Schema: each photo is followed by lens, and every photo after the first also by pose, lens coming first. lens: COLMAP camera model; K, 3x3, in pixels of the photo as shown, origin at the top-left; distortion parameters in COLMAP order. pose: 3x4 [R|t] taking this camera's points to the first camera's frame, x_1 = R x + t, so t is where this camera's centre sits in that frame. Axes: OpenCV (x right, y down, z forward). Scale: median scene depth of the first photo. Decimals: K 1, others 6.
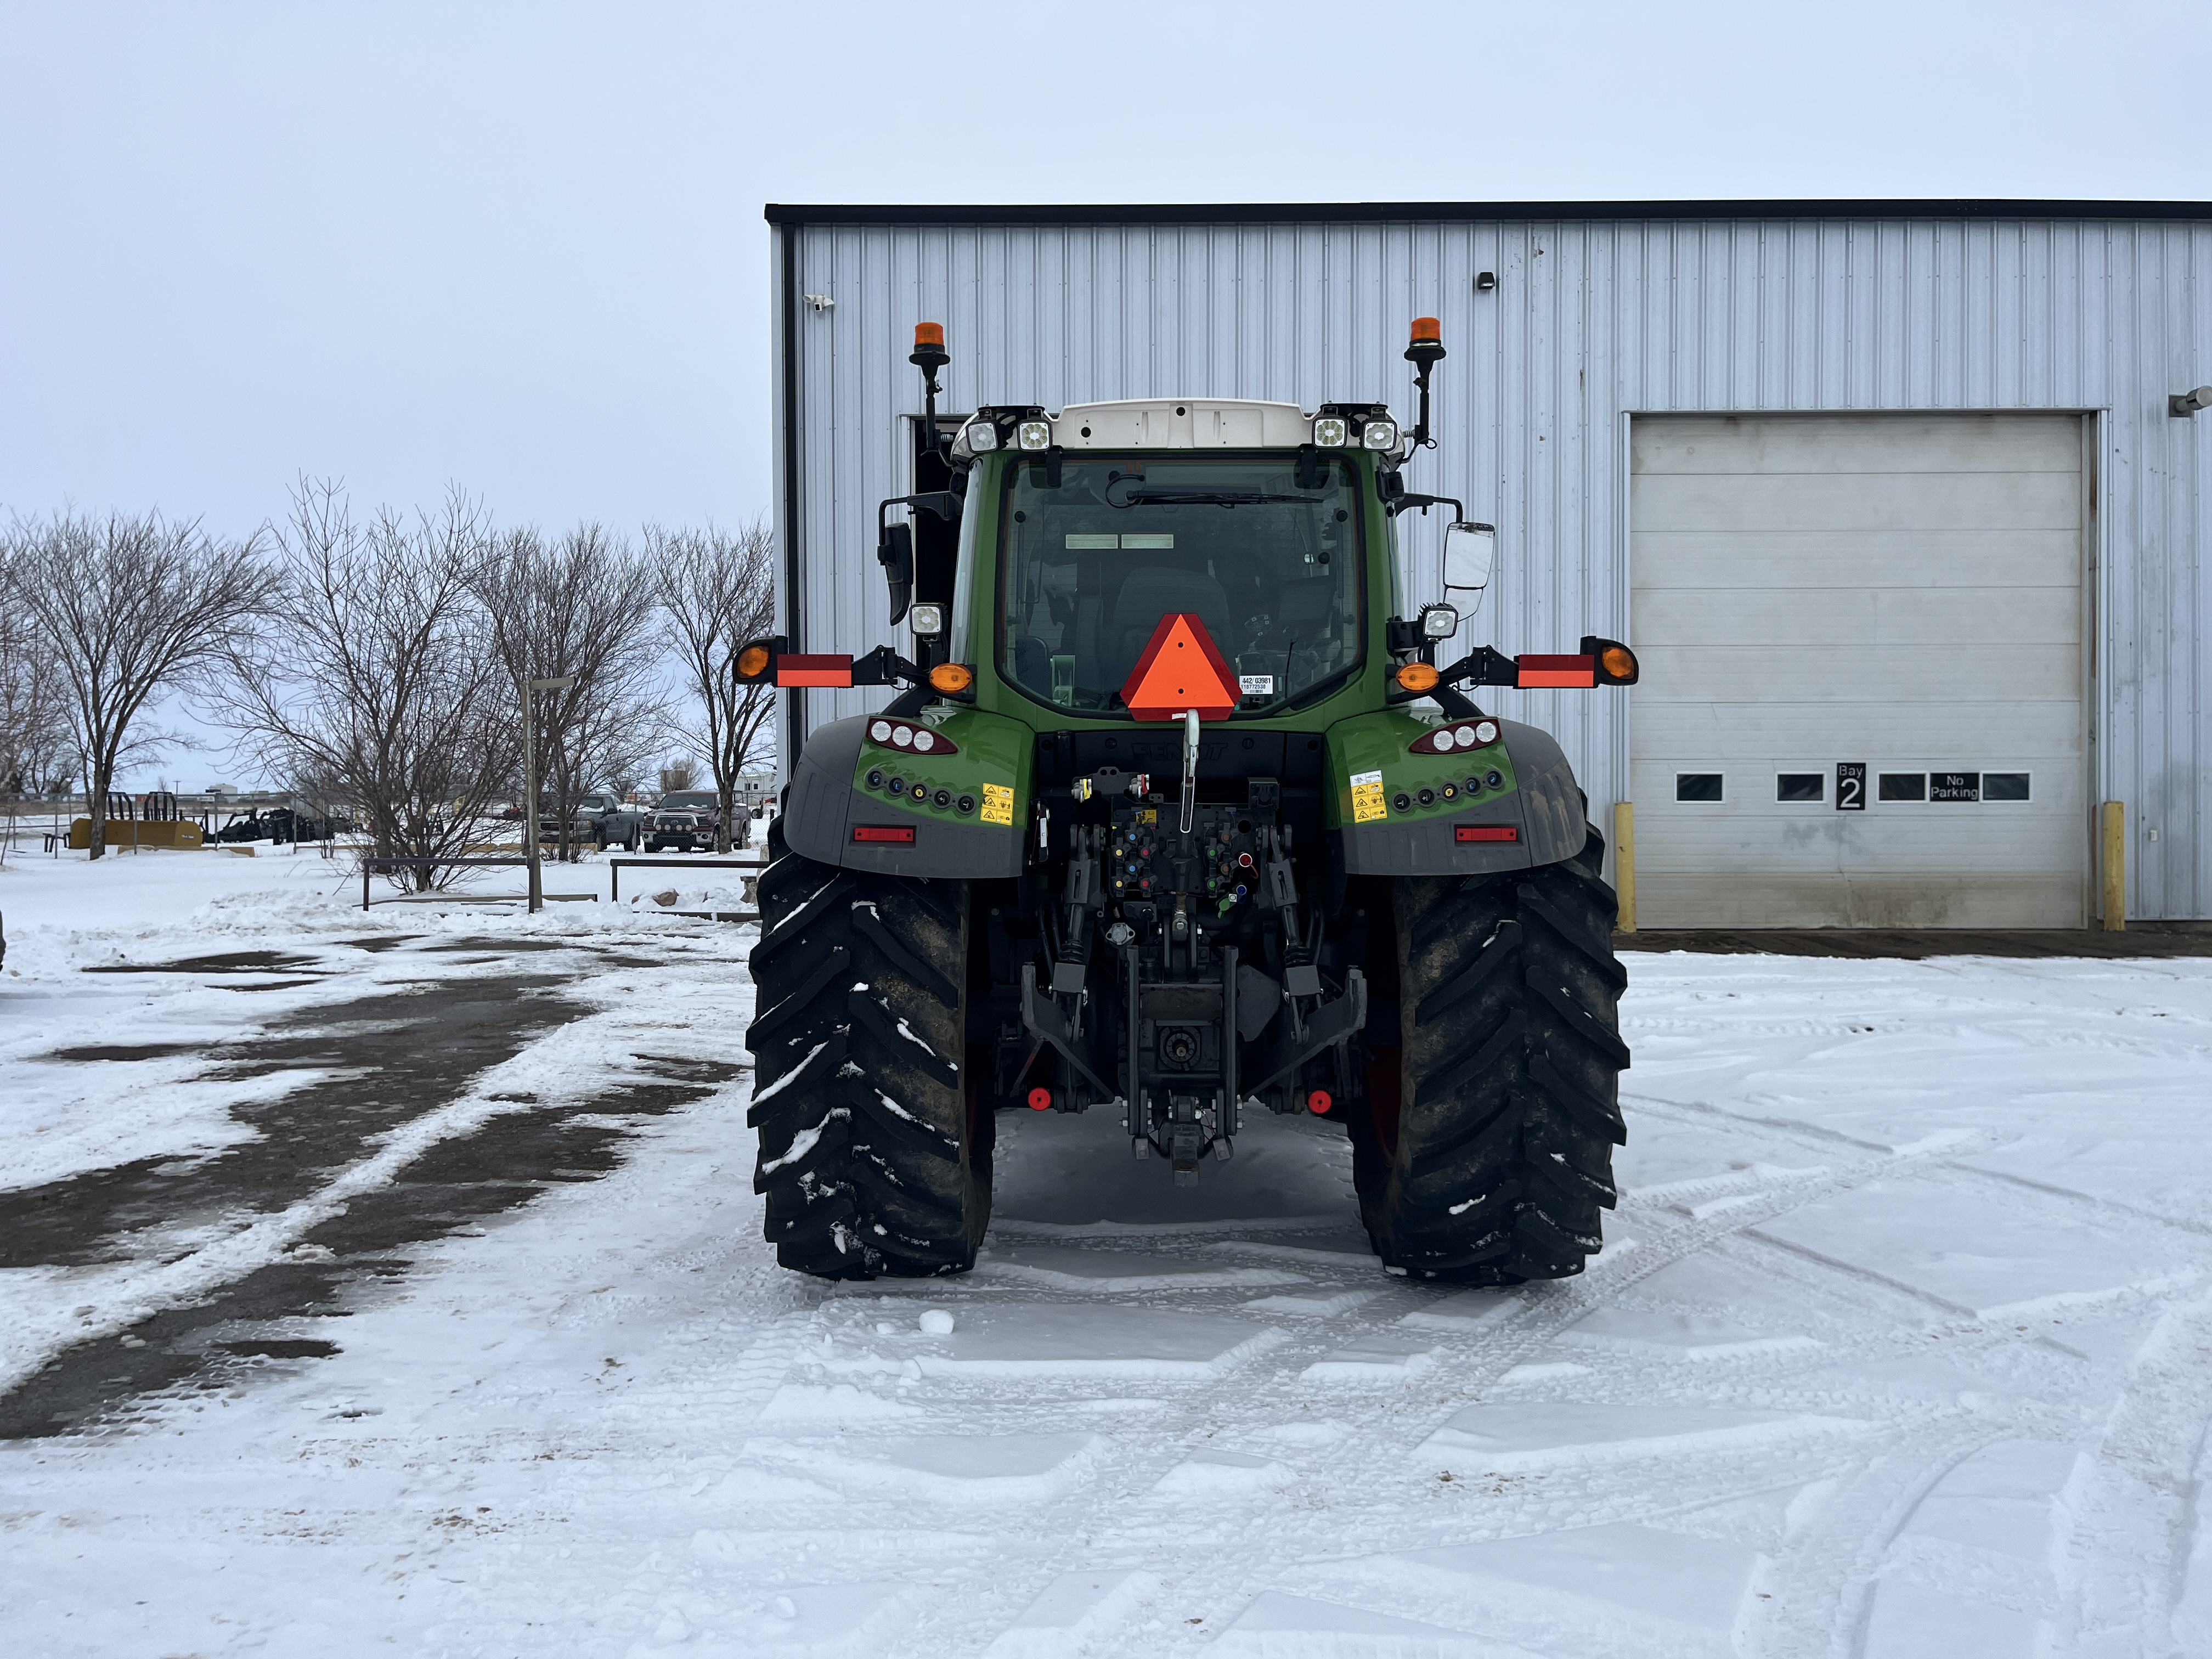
lens RADIAL K [[1676.6, 0, 1106.0], [0, 1676.6, 829.5], [0, 0, 1]] dist [0.171905, -0.060974]
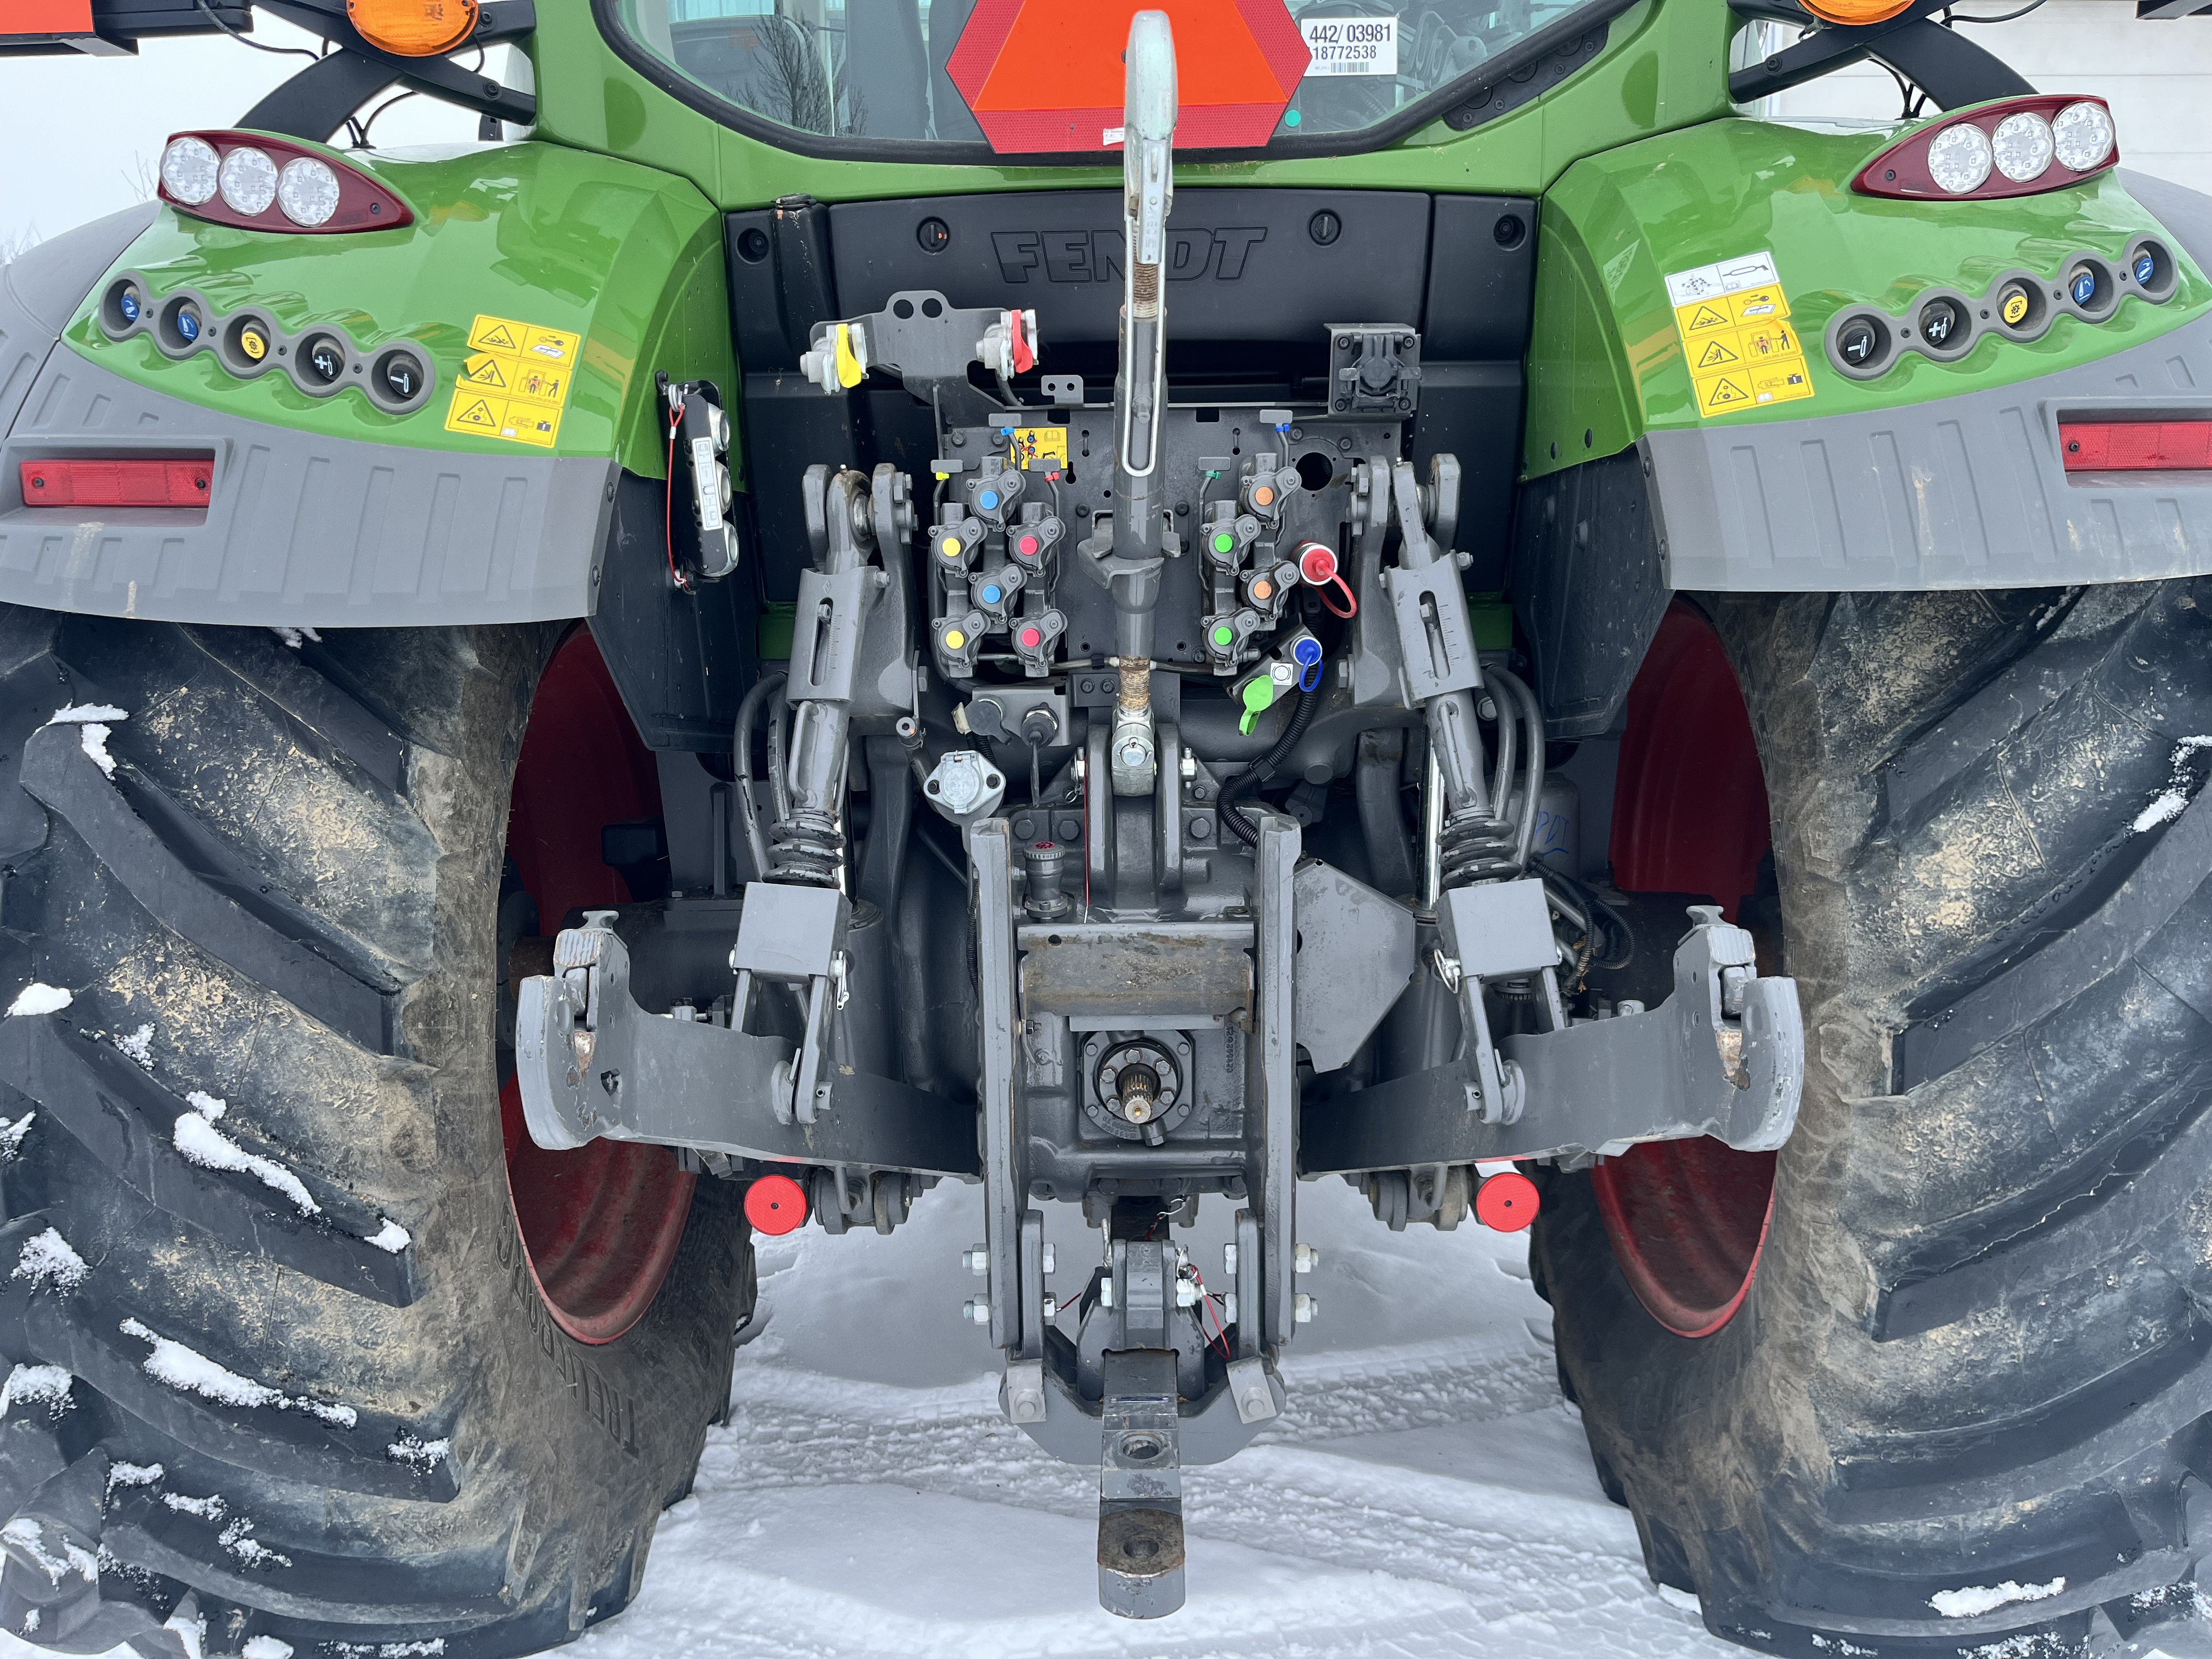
lens RADIAL K [[1667.8, 0, 1093.5], [0, 1667.8, 839.3], [0, 0, 1]] dist [0.050486, -0.059344]
pose [[0.999736, -0.014029, -0.018179, 0.042551], [0.016610, 0.988445, 0.150667, 0.021990], [0.015855, -0.150929, 0.988417, 0.658080]]
